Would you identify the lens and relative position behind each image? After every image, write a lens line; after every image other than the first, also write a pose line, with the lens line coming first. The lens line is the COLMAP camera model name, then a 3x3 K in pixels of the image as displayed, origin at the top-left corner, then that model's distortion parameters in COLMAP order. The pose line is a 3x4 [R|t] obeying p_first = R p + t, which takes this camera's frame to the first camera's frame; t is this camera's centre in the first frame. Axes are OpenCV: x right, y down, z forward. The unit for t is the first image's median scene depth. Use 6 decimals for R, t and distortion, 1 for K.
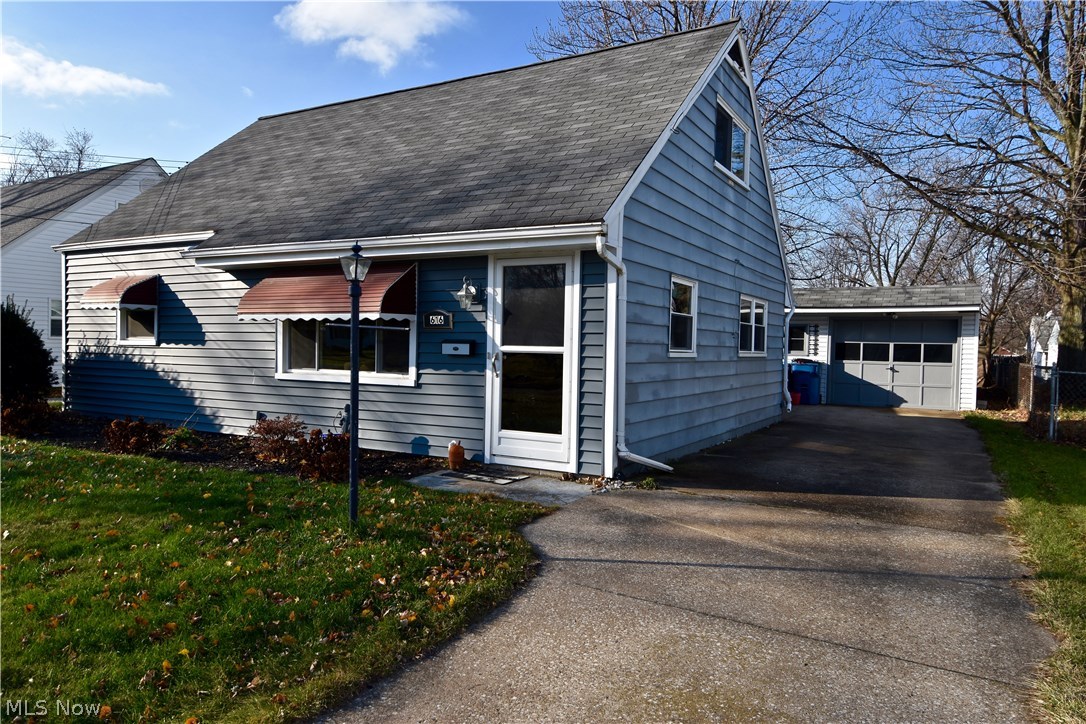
lens RADIAL K [[724.8, 0, 542.7], [0, 724.8, 378.0], [0, 0, 1]] dist [0.050169, -0.040233]
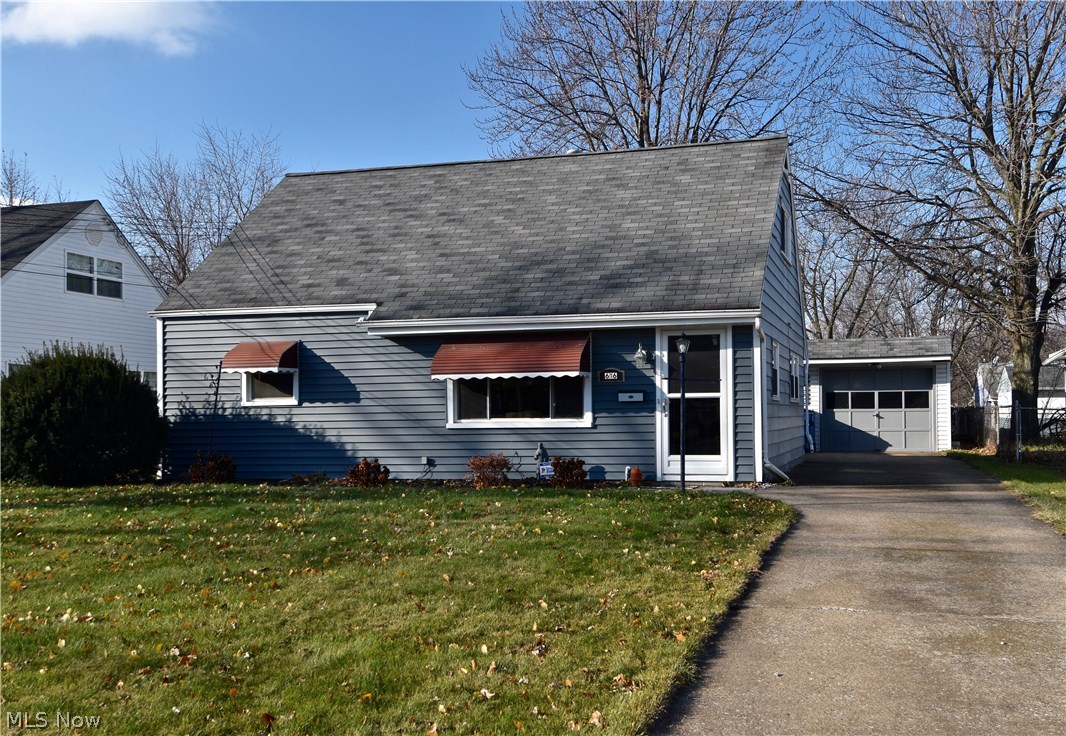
lens RADIAL K [[1150.1, 0, 534.0], [0, 1150.1, 427.1], [0, 0, 1]] dist [0.068739, -0.015974]
pose [[0.971914, -0.028986, 0.233543, -0.634508], [0.037239, 0.998825, -0.031006, 0.059734], [-0.232370, 0.038833, 0.971852, -0.819115]]
